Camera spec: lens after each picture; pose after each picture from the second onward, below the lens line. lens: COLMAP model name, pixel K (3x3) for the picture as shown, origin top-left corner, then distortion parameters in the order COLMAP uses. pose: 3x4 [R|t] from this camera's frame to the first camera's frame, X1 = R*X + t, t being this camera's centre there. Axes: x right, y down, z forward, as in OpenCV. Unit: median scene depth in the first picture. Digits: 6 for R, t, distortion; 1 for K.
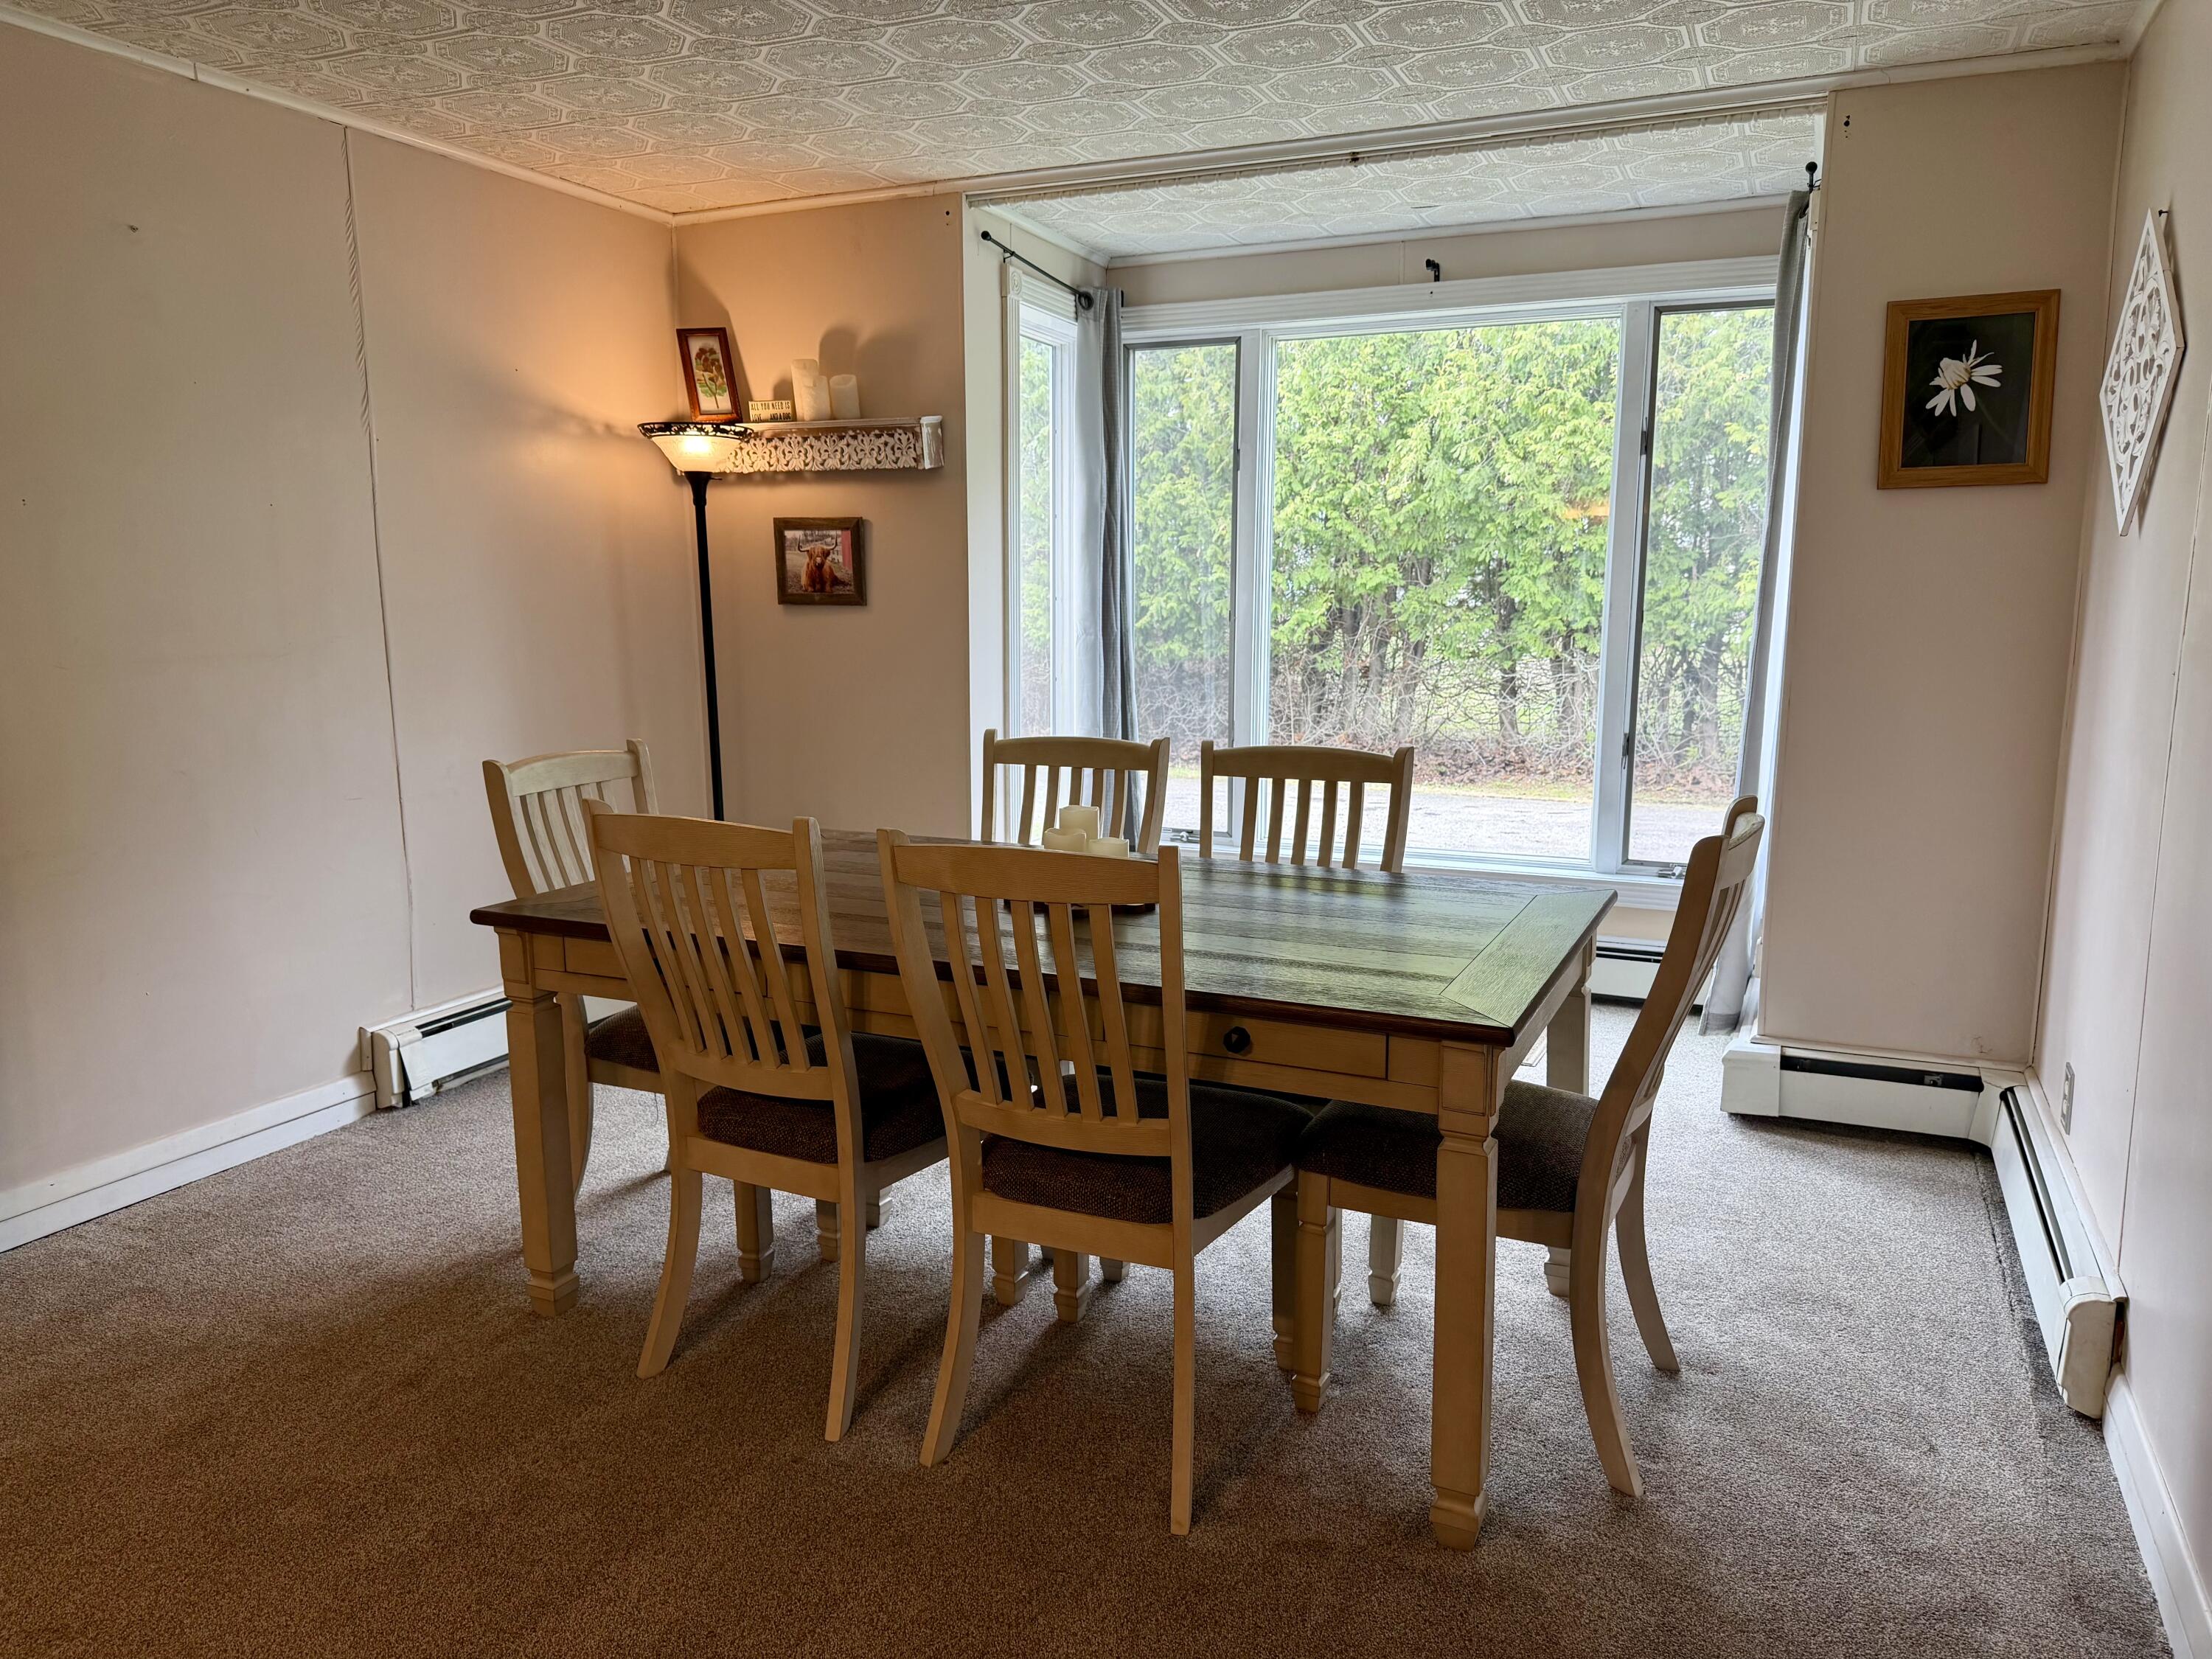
lens RADIAL K [[1569.9, 0, 1112.6], [0, 1569.9, 846.3], [0, 0, 1]] dist [0.003992, -0.046480]
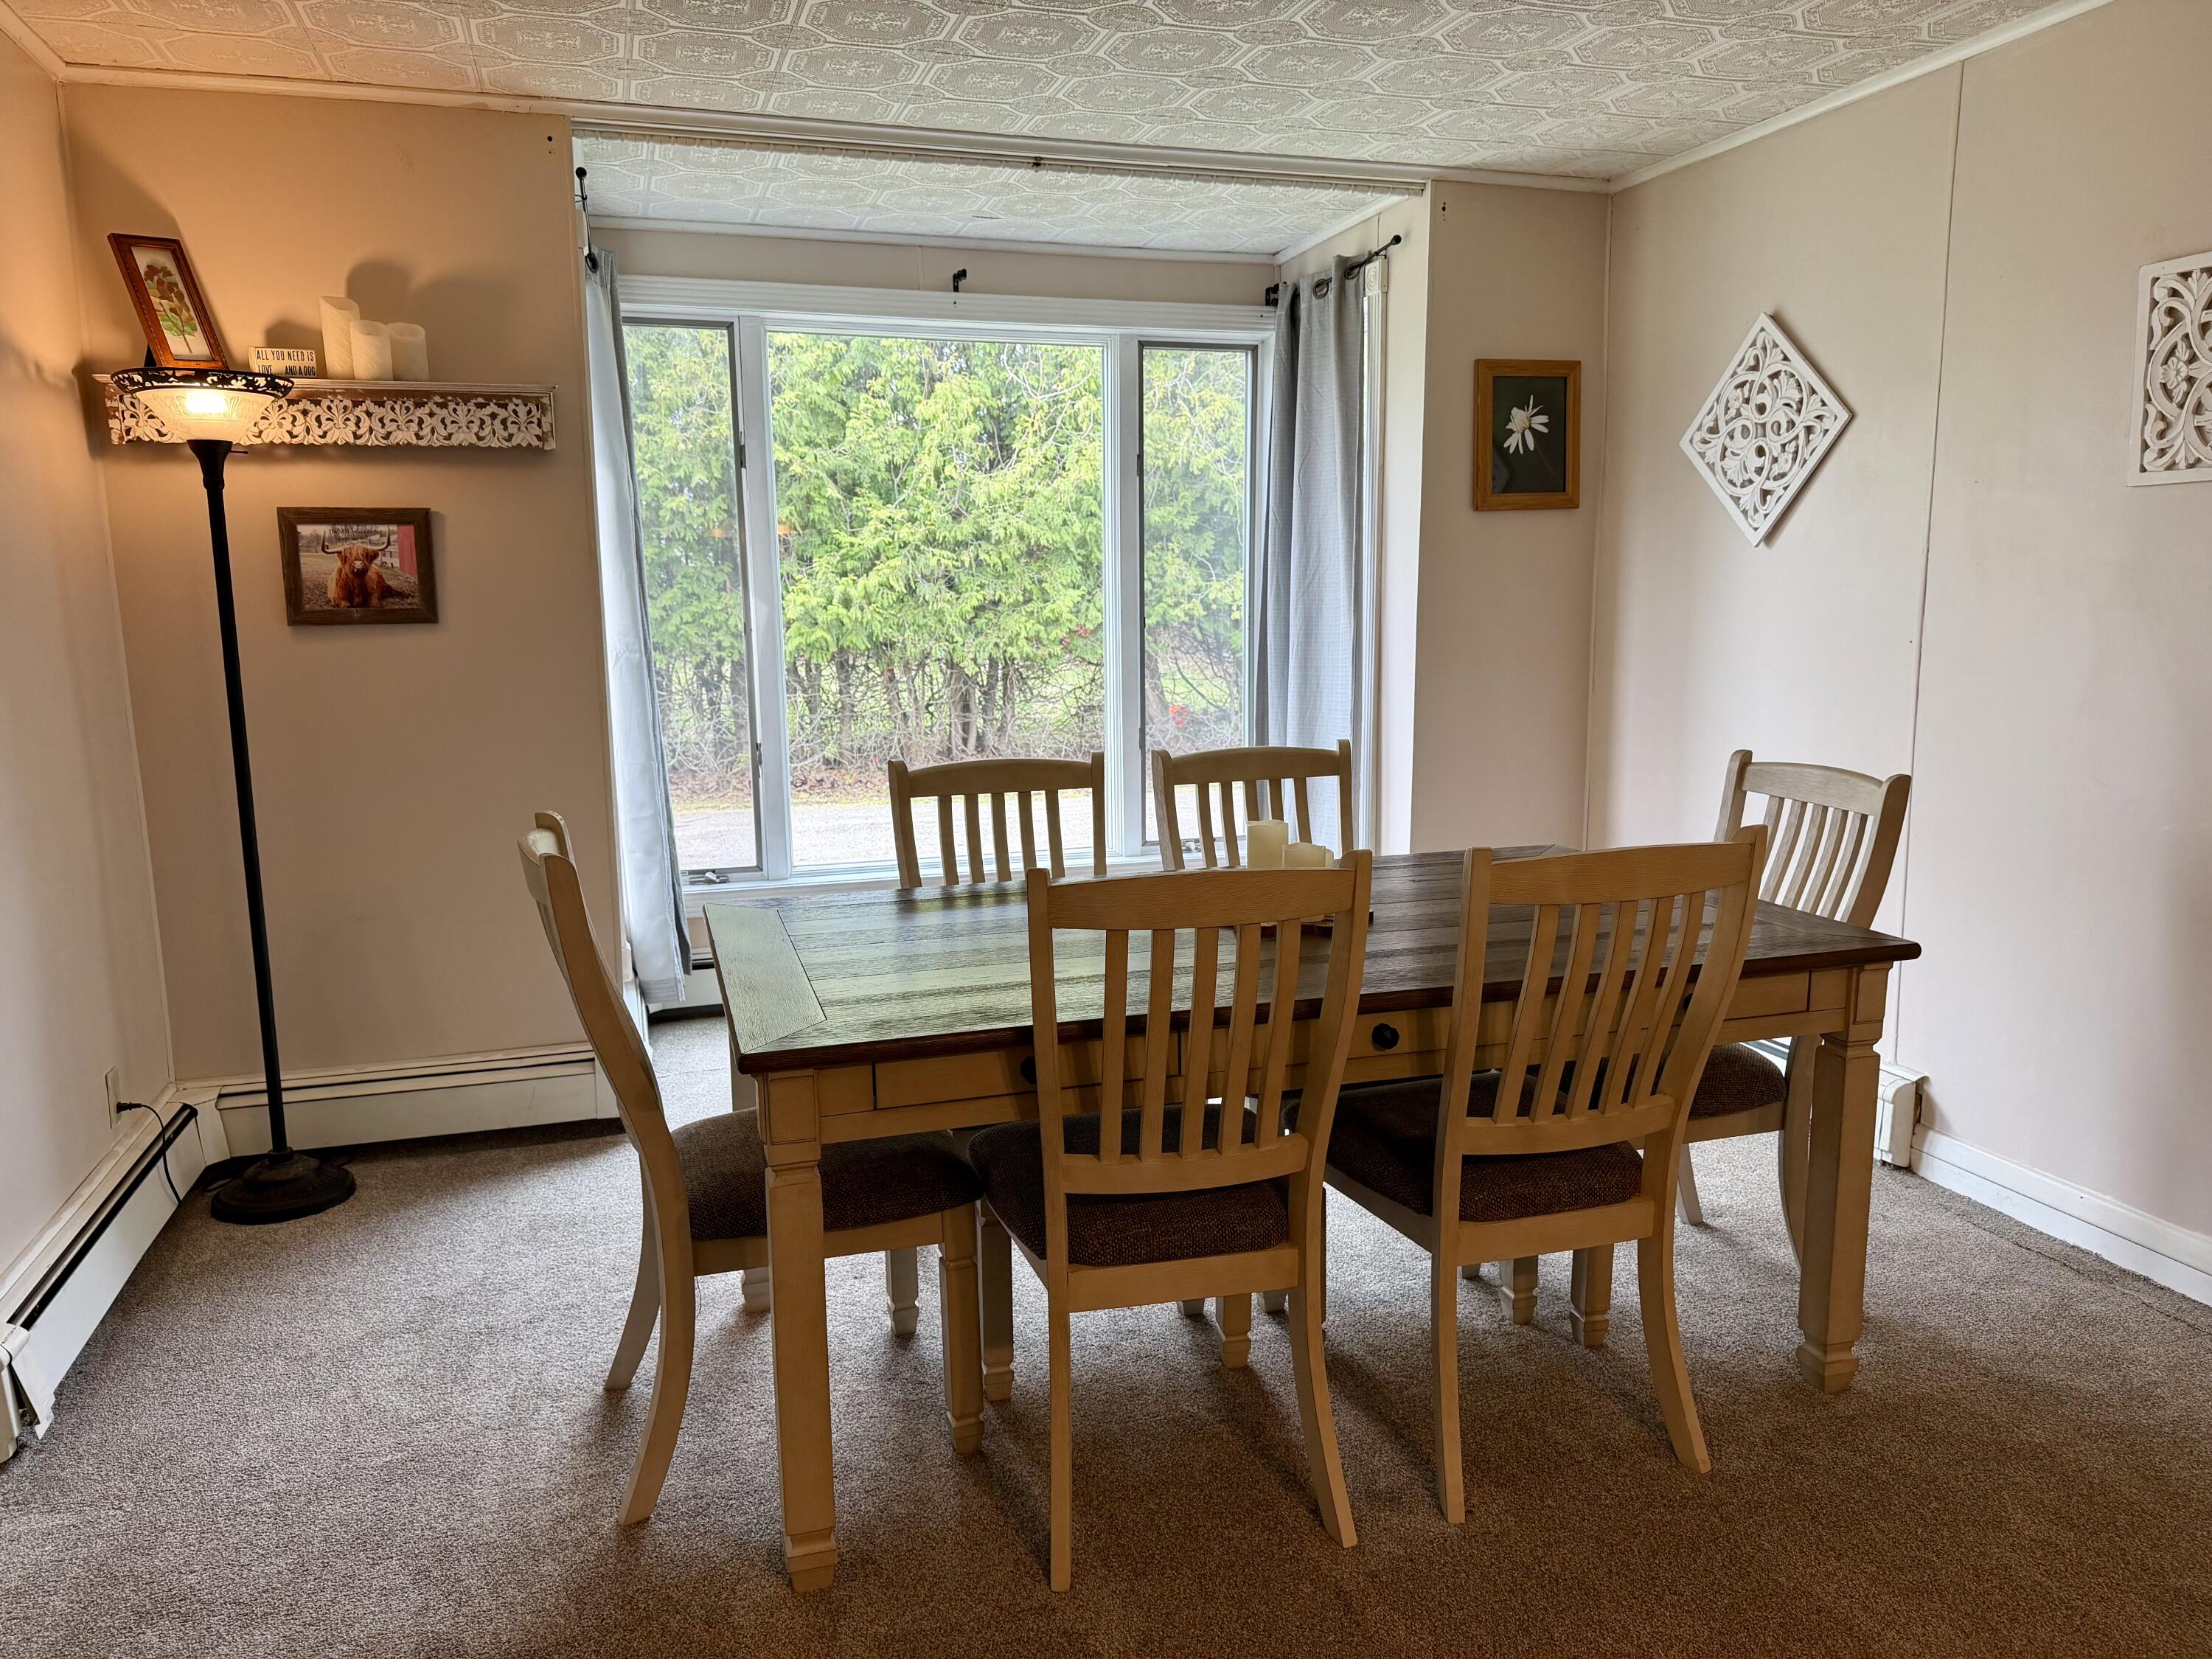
lens RADIAL K [[1569.9, 0, 1126.6], [0, 1569.9, 818.7], [0, 0, 1]] dist [0.003992, -0.046480]
pose [[0.741397, -0.100966, 0.663428, -0.440248], [0.118879, 0.992741, 0.018233, -0.033466], [-0.660453, 0.065350, 0.748018, 0.215986]]
